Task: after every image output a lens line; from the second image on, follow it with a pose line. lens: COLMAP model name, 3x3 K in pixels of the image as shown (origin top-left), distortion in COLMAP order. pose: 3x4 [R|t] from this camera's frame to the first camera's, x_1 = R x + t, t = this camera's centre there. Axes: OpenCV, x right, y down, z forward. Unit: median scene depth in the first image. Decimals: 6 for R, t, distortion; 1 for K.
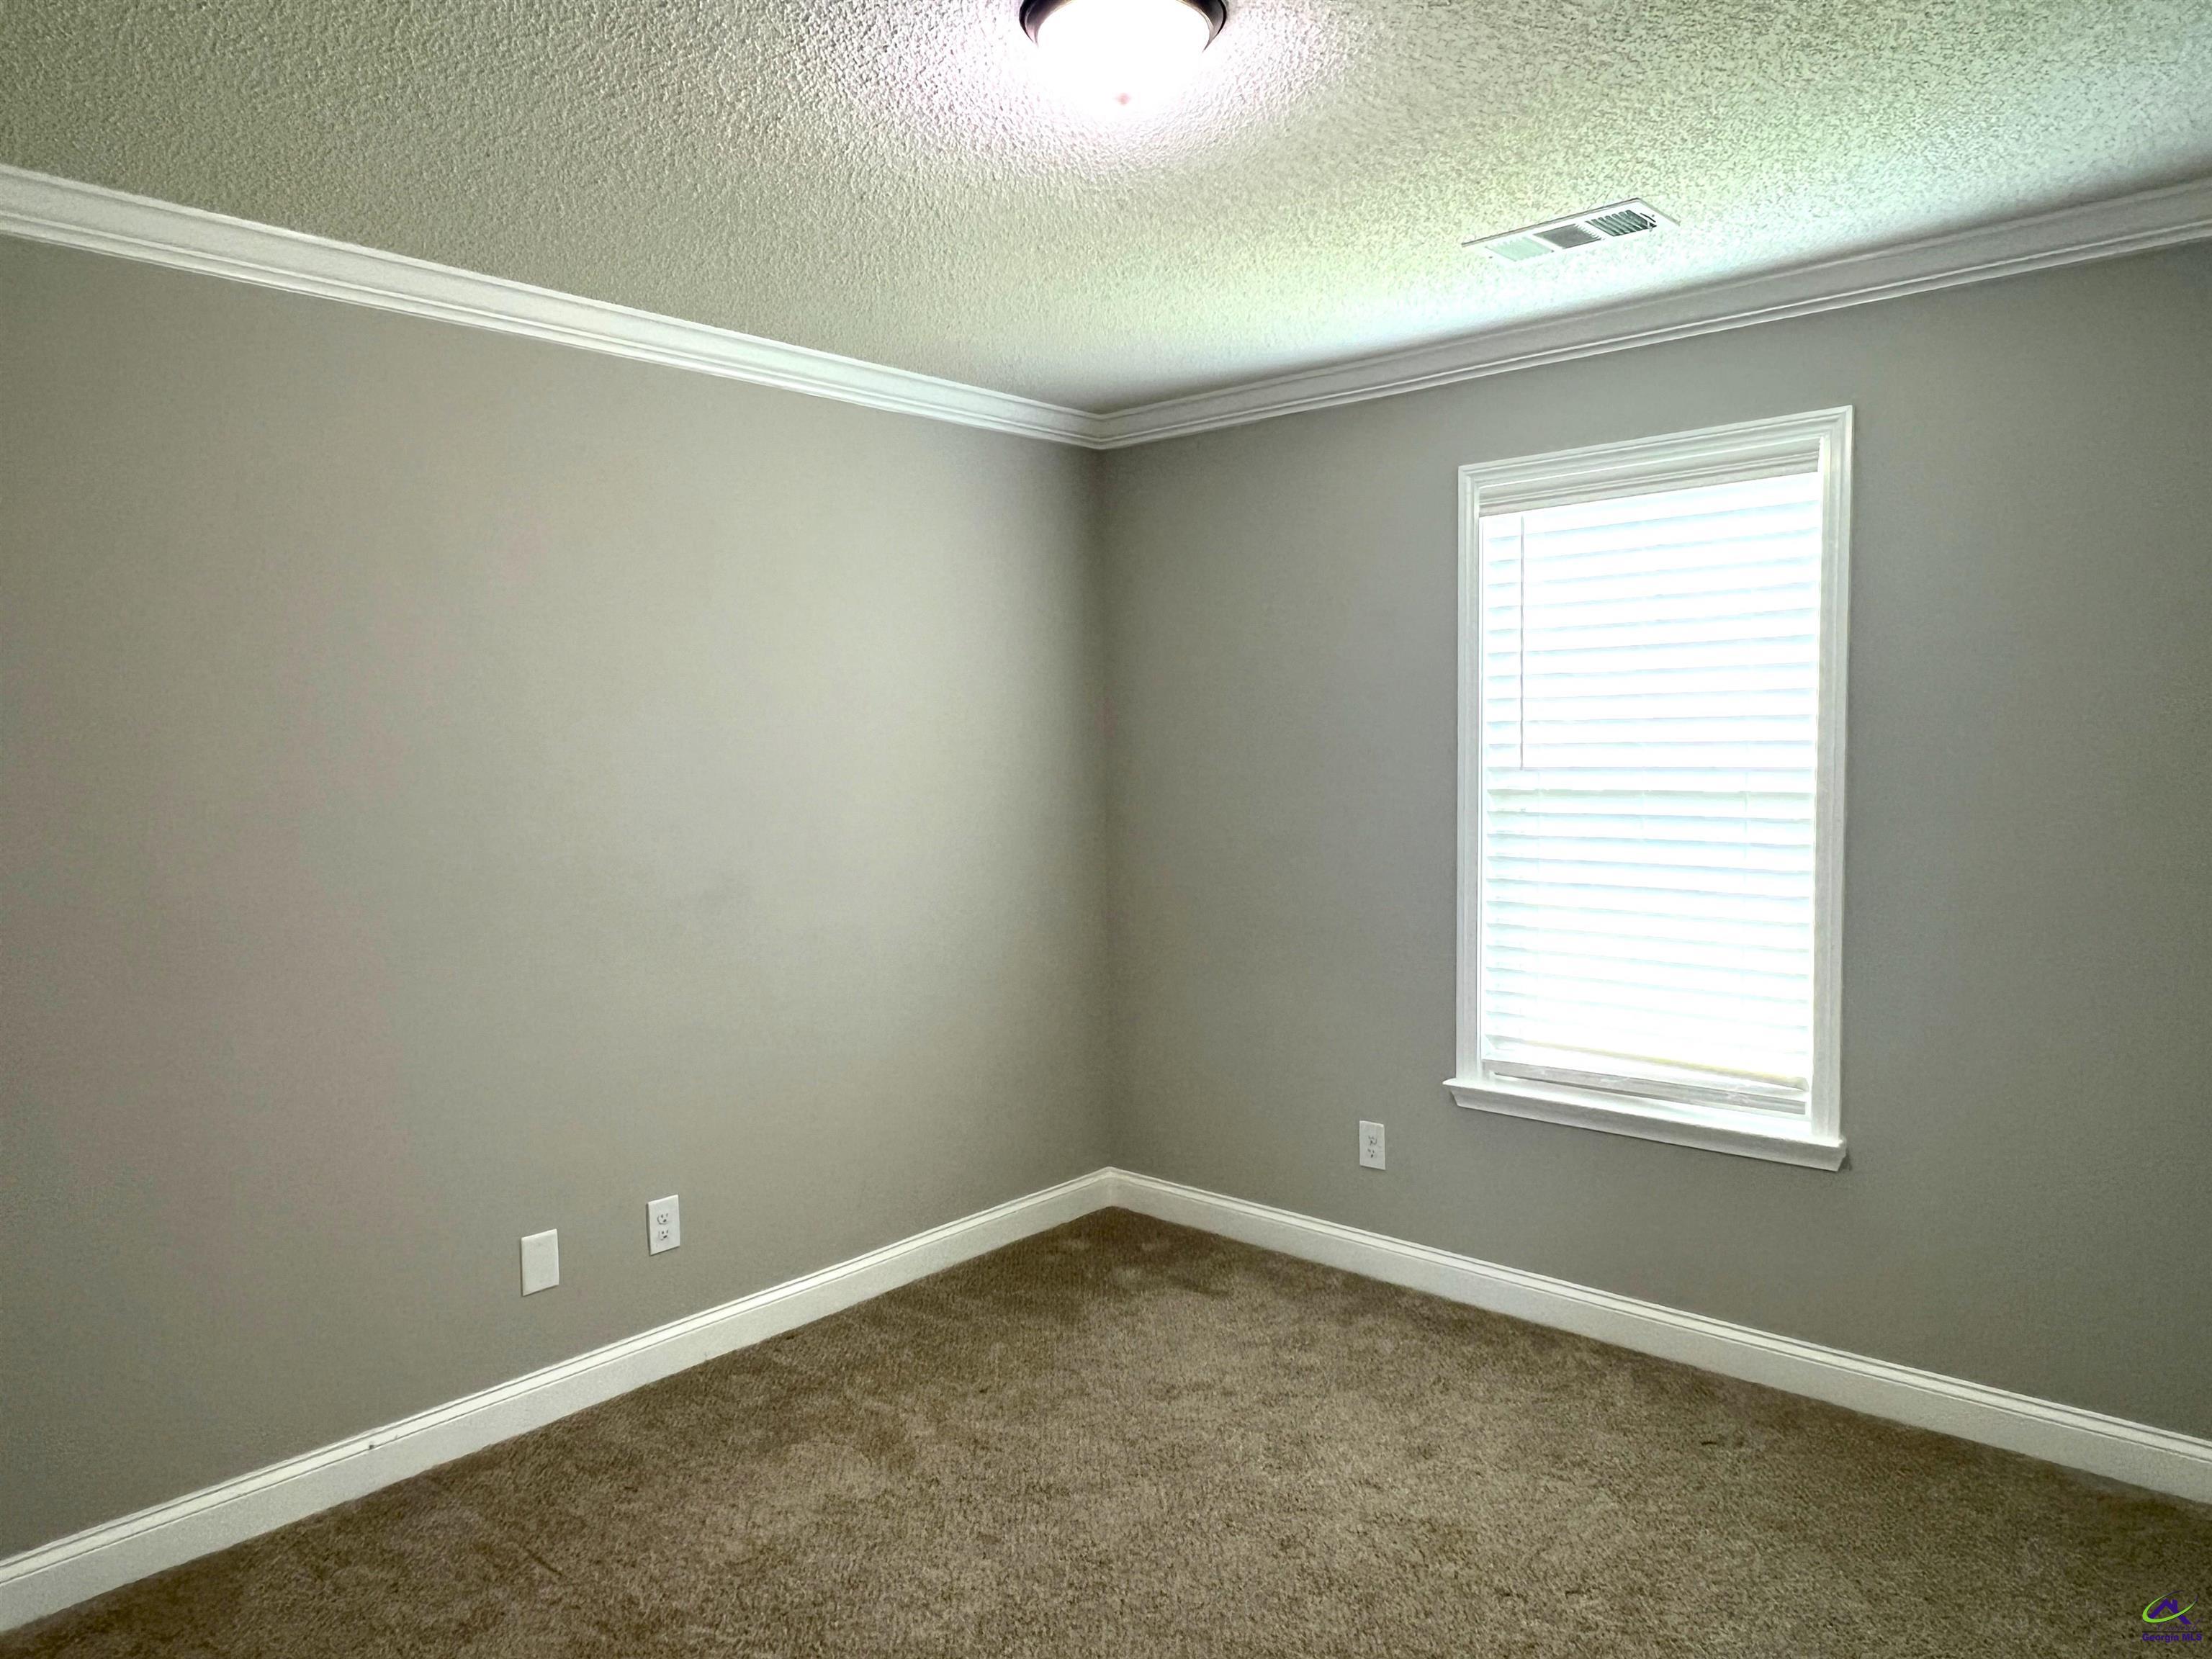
lens RADIAL K [[1448.3, 0, 1059.9], [0, 1448.3, 837.4], [0, 0, 1]] dist [-0.001670, -0.003785]
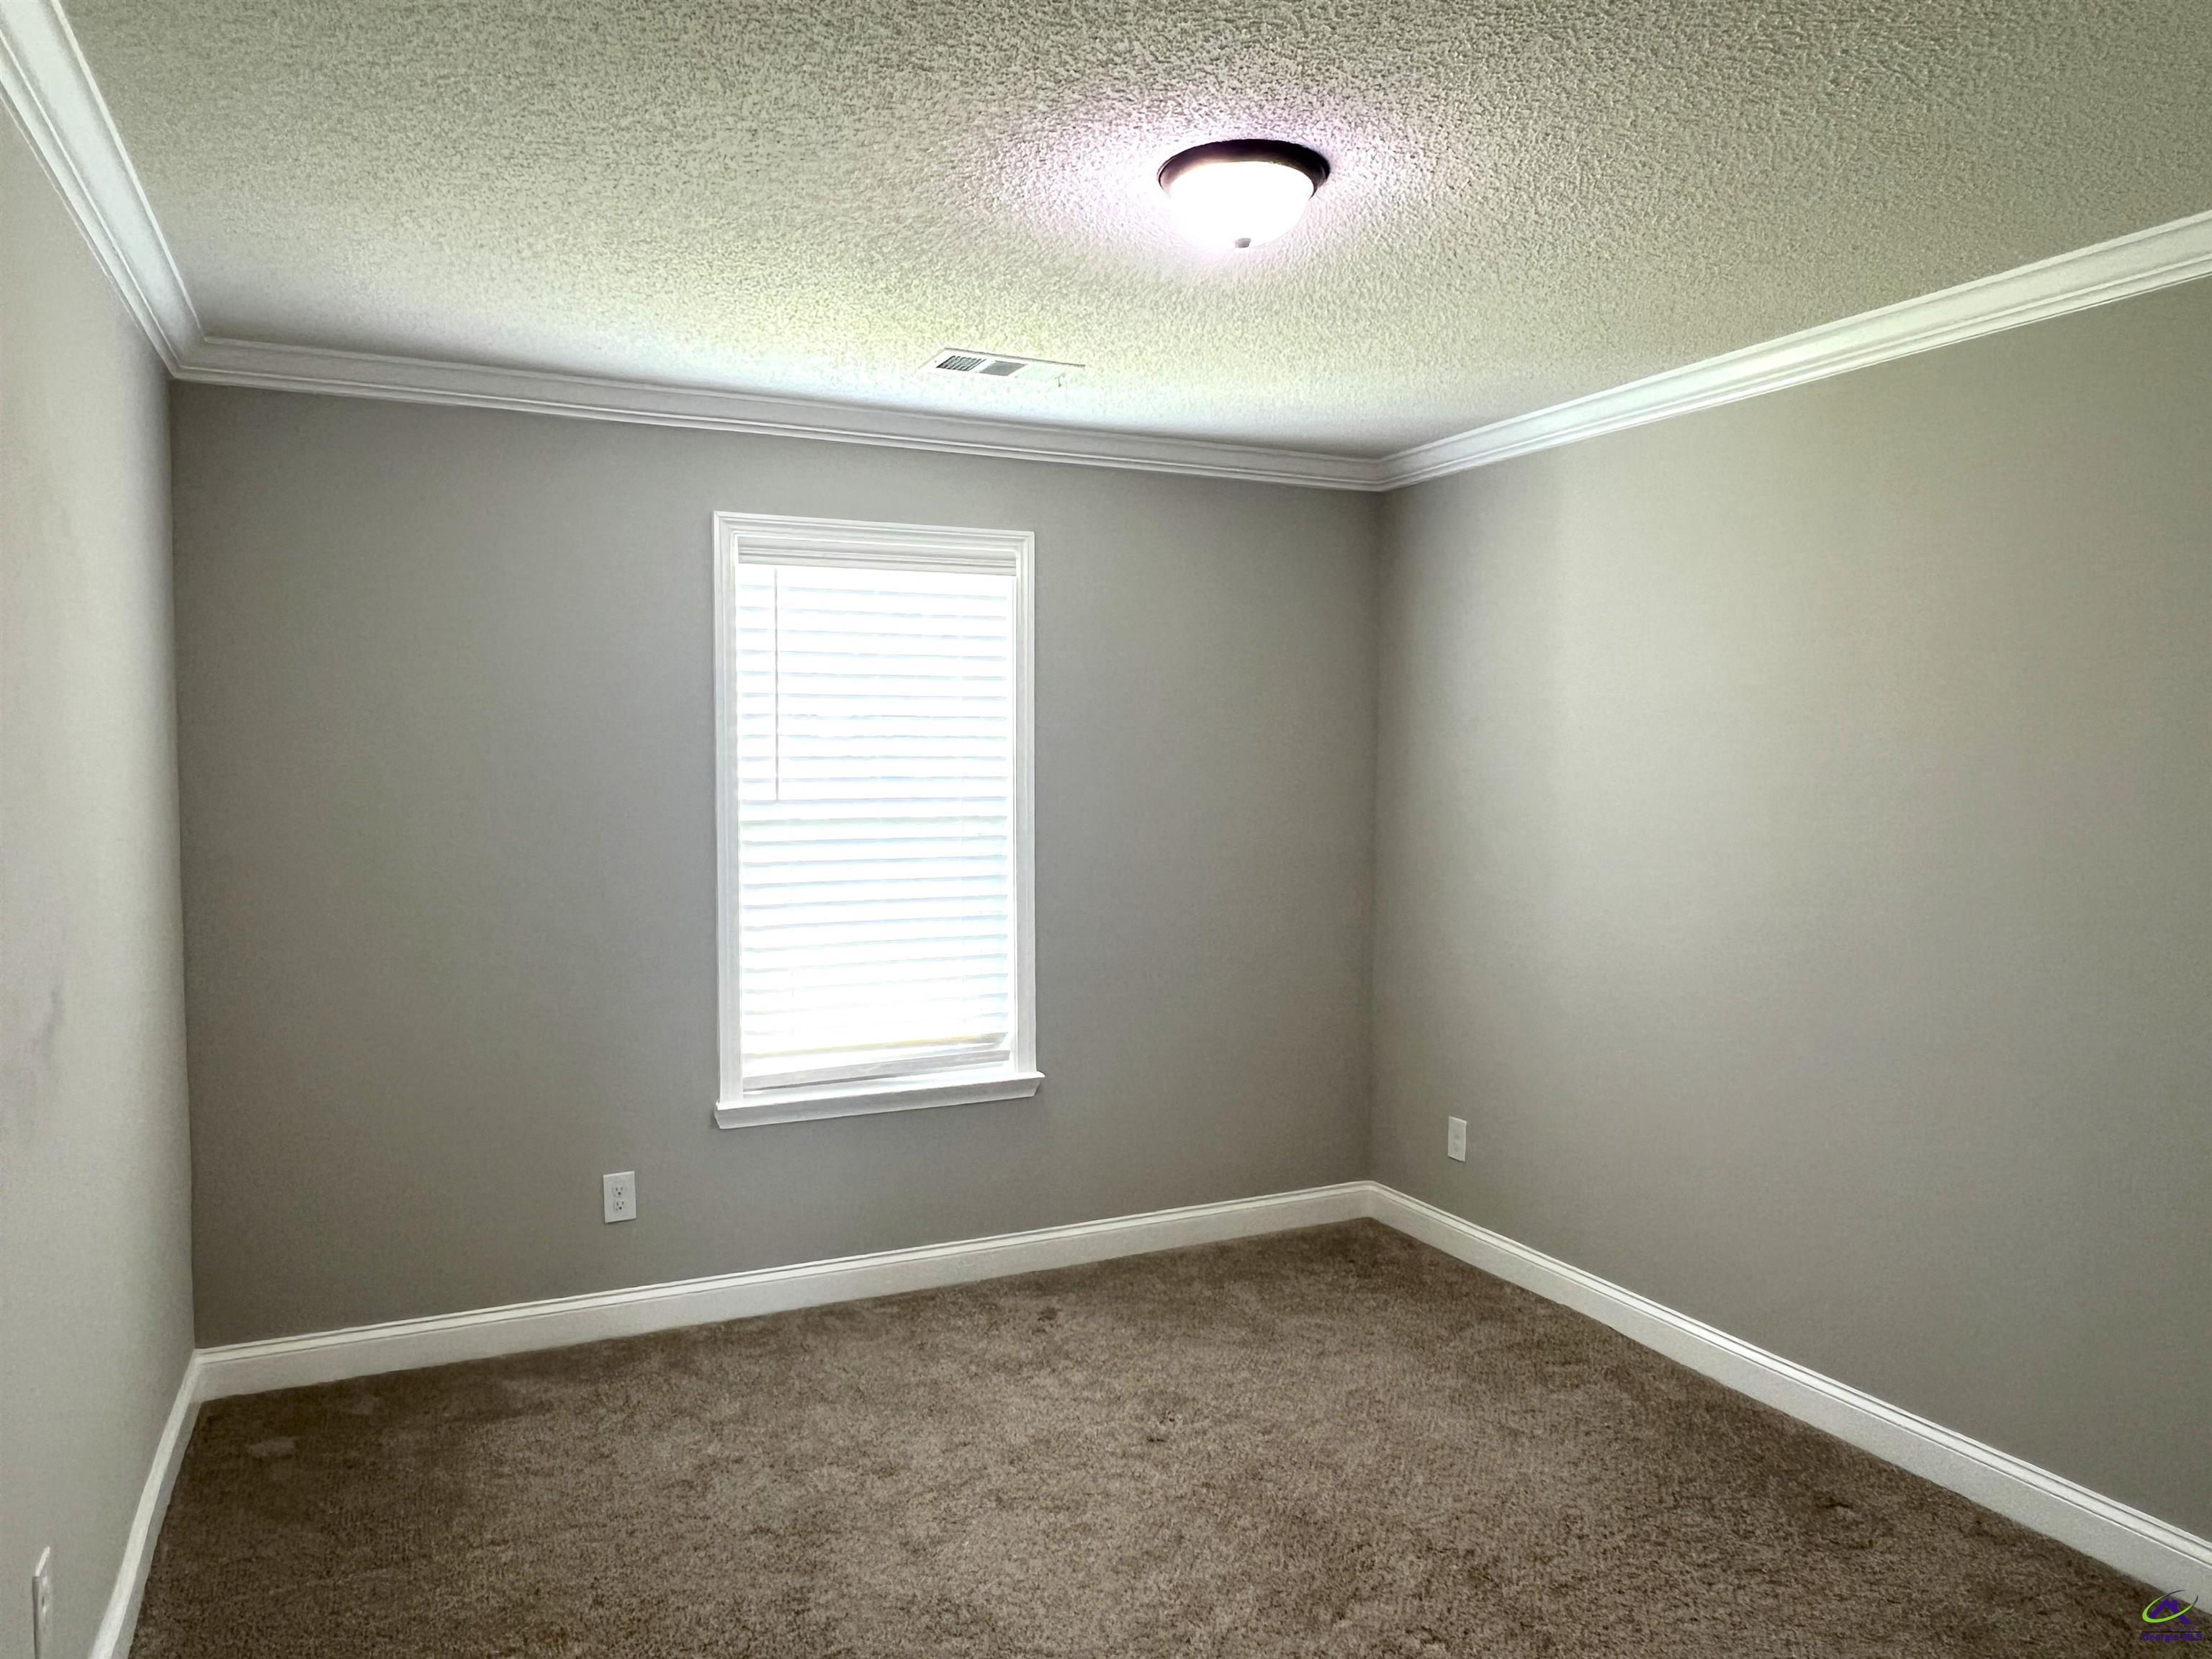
lens RADIAL K [[1448.3, 0, 1116.3], [0, 1448.3, 836.3], [0, 0, 1]] dist [-0.001670, -0.003785]
pose [[0.376863, -0.028369, 0.925835, -0.588221], [0.055021, 0.998452, 0.008197, -0.015749], [-0.924633, 0.047851, 0.377840, 0.354689]]
